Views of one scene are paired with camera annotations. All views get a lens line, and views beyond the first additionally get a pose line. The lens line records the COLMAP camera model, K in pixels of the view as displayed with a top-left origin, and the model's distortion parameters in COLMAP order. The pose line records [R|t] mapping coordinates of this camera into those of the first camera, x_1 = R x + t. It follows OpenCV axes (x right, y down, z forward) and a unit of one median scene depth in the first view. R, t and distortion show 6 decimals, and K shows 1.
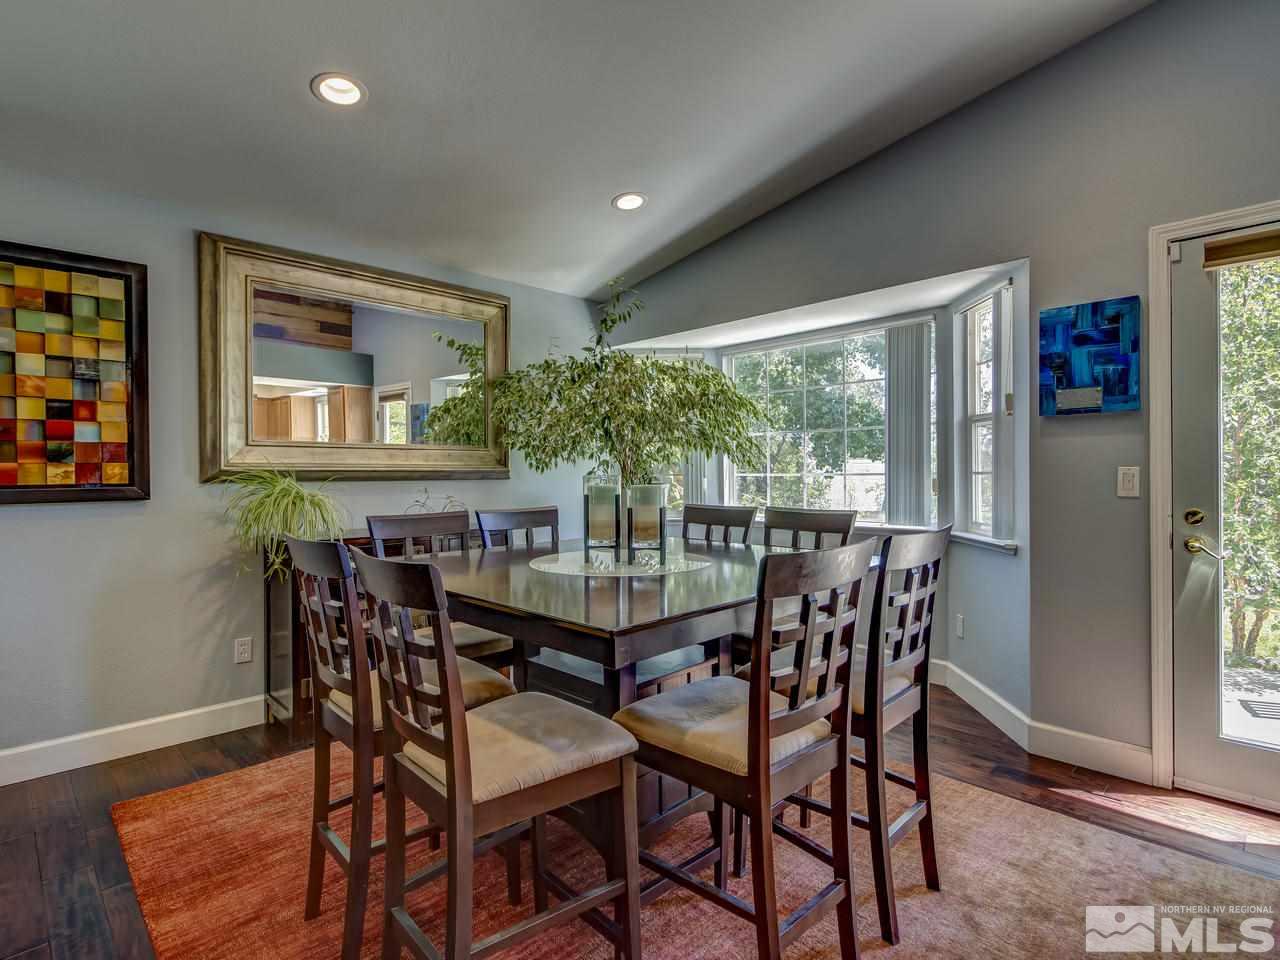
lens RADIAL K [[651.4, 0, 640.0], [0, 651.4, 480.0], [0, 0, 1]] dist [0.001820, -0.001093]
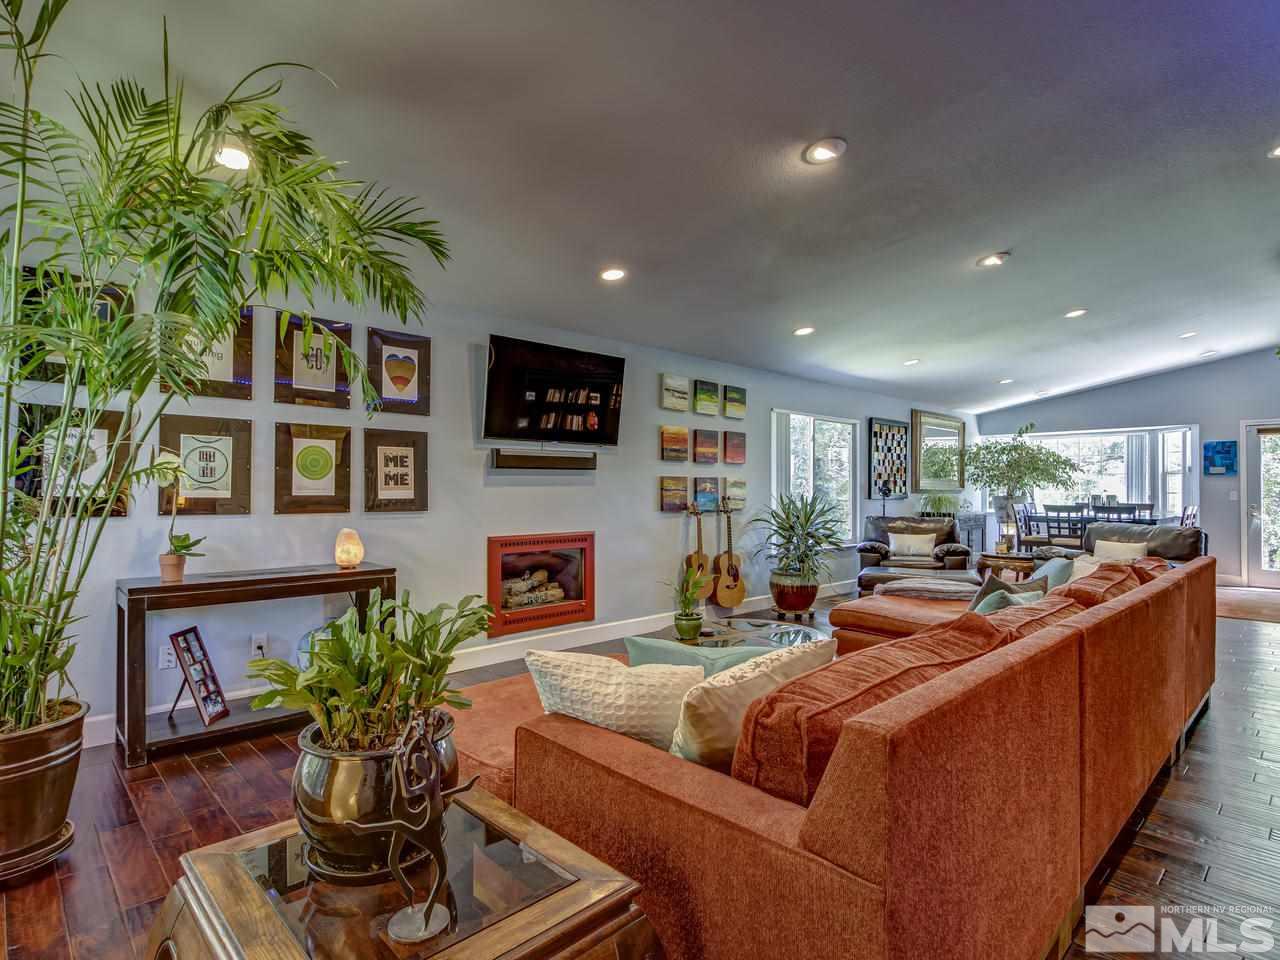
lens RADIAL K [[679.6, 0, 628.0], [0, 679.6, 480.2], [0, 0, 1]] dist [-0.000911, -0.000971]
pose [[0.999859, 0.008863, -0.014260, -2.172294], [-0.009171, 0.999724, -0.021650, 0.024360], [0.014064, 0.021778, 0.999664, -2.375811]]
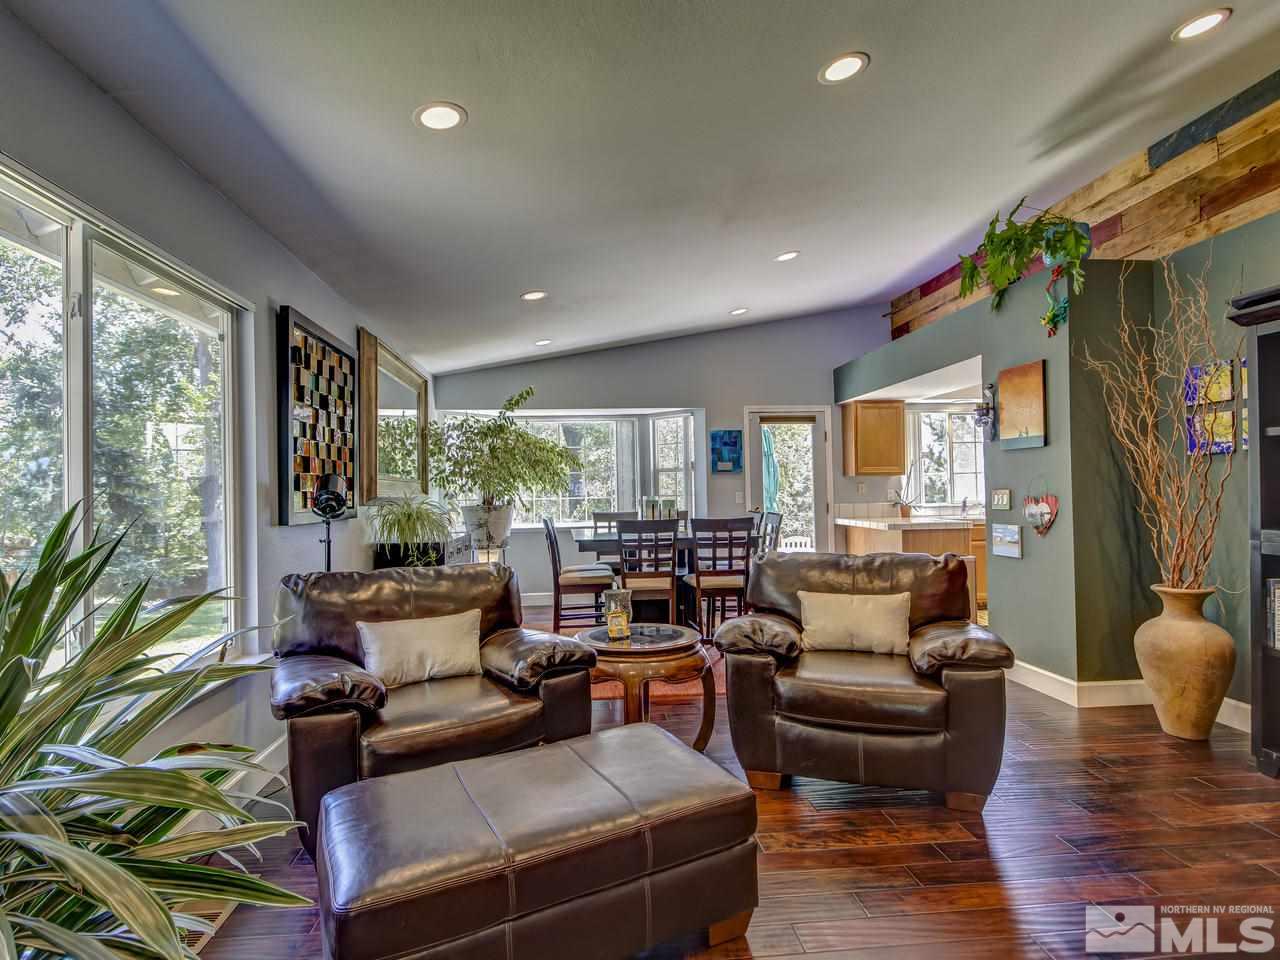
lens RADIAL K [[679.6, 0, 628.0], [0, 679.6, 480.2], [0, 0, 1]] dist [-0.000911, -0.000971]
pose [[0.636122, 0.010056, 0.771523, -1.617780], [0.021950, 0.999274, -0.031123, 0.005770], [-0.771276, 0.036733, 0.635440, -0.406605]]
